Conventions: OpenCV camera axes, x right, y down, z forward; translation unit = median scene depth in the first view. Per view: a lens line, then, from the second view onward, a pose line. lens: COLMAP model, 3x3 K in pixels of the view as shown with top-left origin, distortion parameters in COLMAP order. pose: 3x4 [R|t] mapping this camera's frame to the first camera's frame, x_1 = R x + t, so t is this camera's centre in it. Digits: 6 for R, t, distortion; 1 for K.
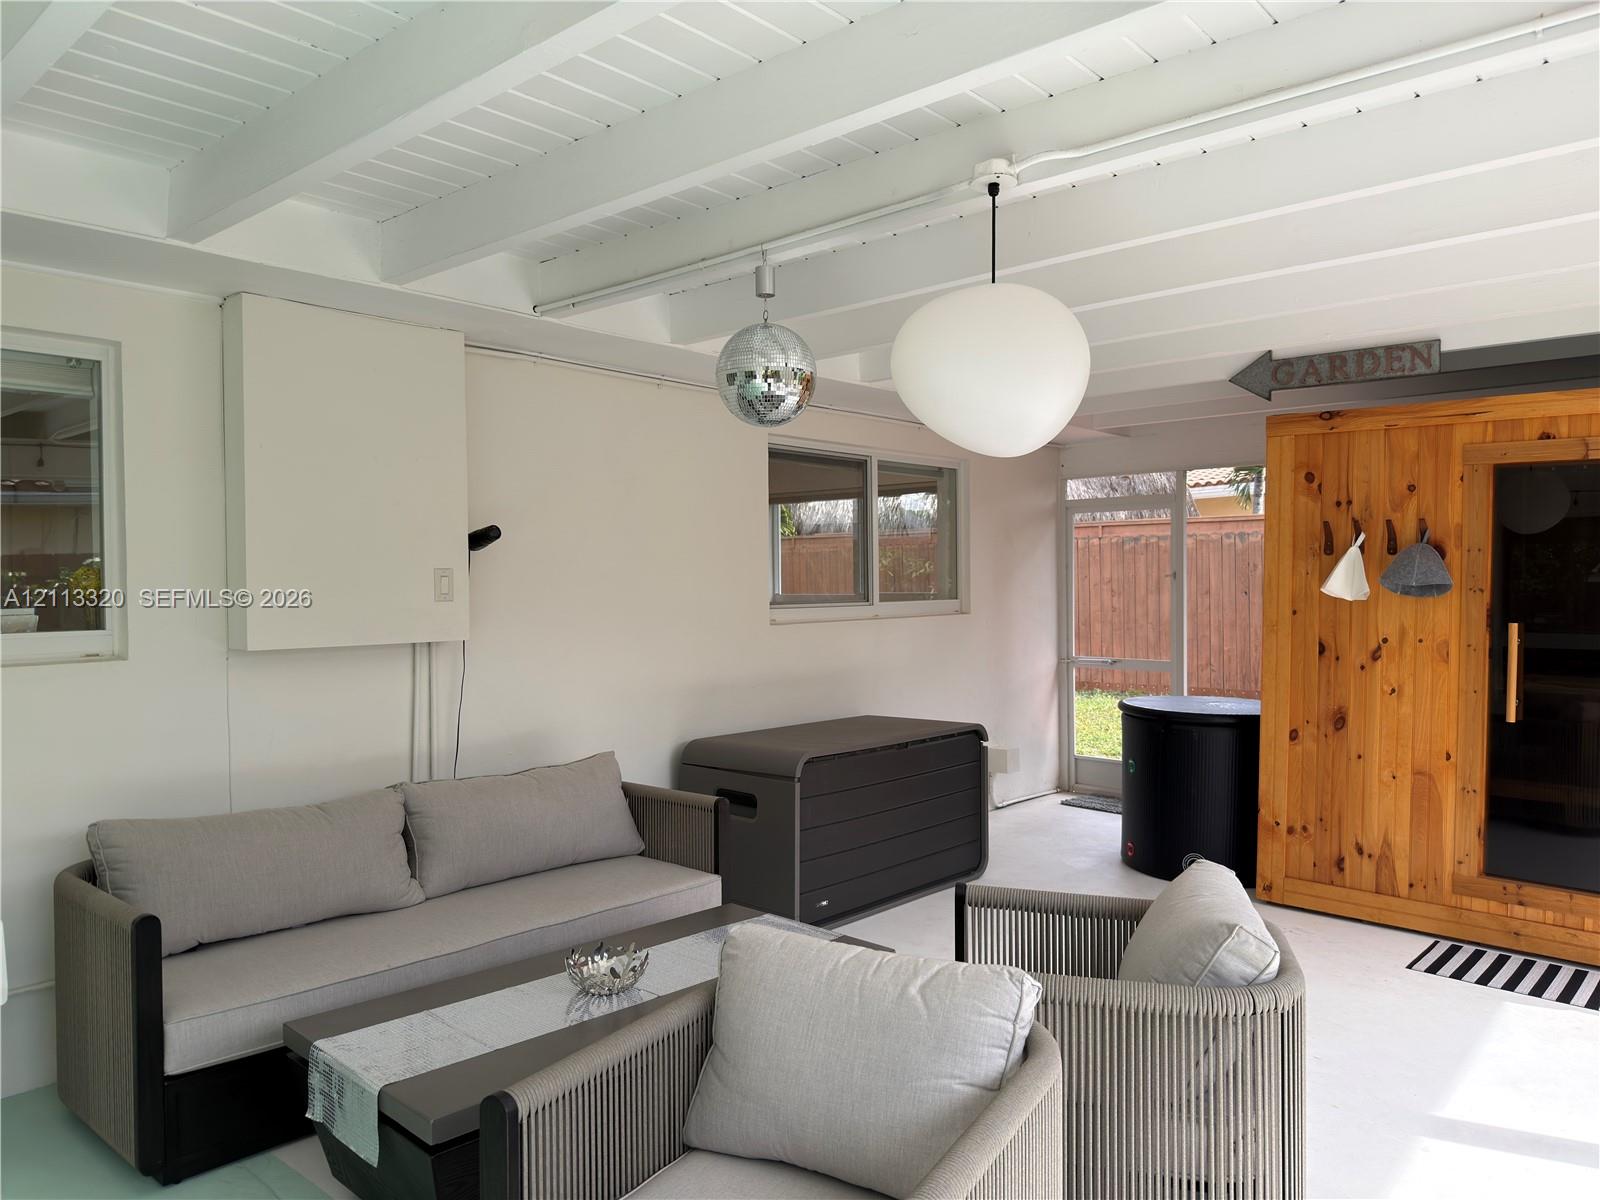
lens RADIAL K [[1123.3, 0, 799.4], [0, 1123.3, 594.2], [0, 0, 1]] dist [-0.007312, -0.007981]
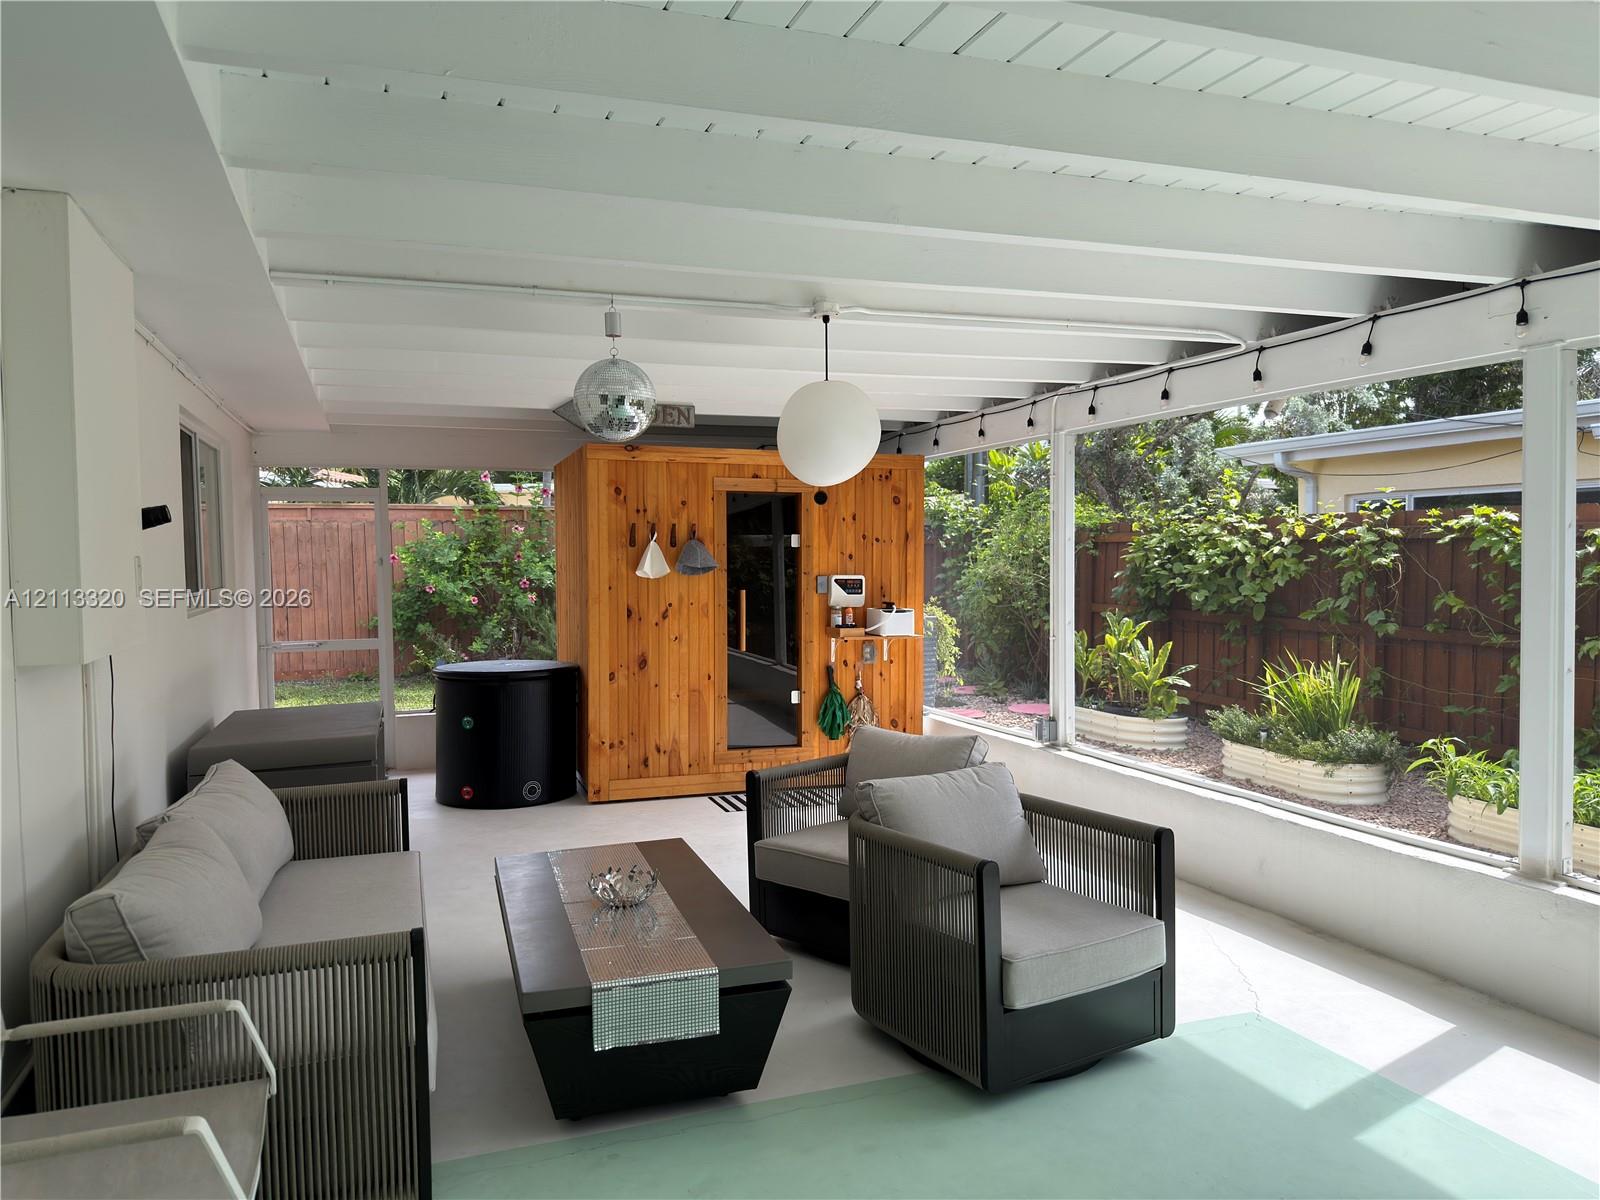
lens RADIAL K [[1123.3, 0, 798.9], [0, 1123.3, 605.6], [0, 0, 1]] dist [-0.007312, -0.007981]
pose [[0.459100, -0.037412, 0.887596, -0.707550], [0.019678, 0.999296, 0.031942, -0.001931], [-0.888166, 0.002801, 0.459513, 0.164490]]
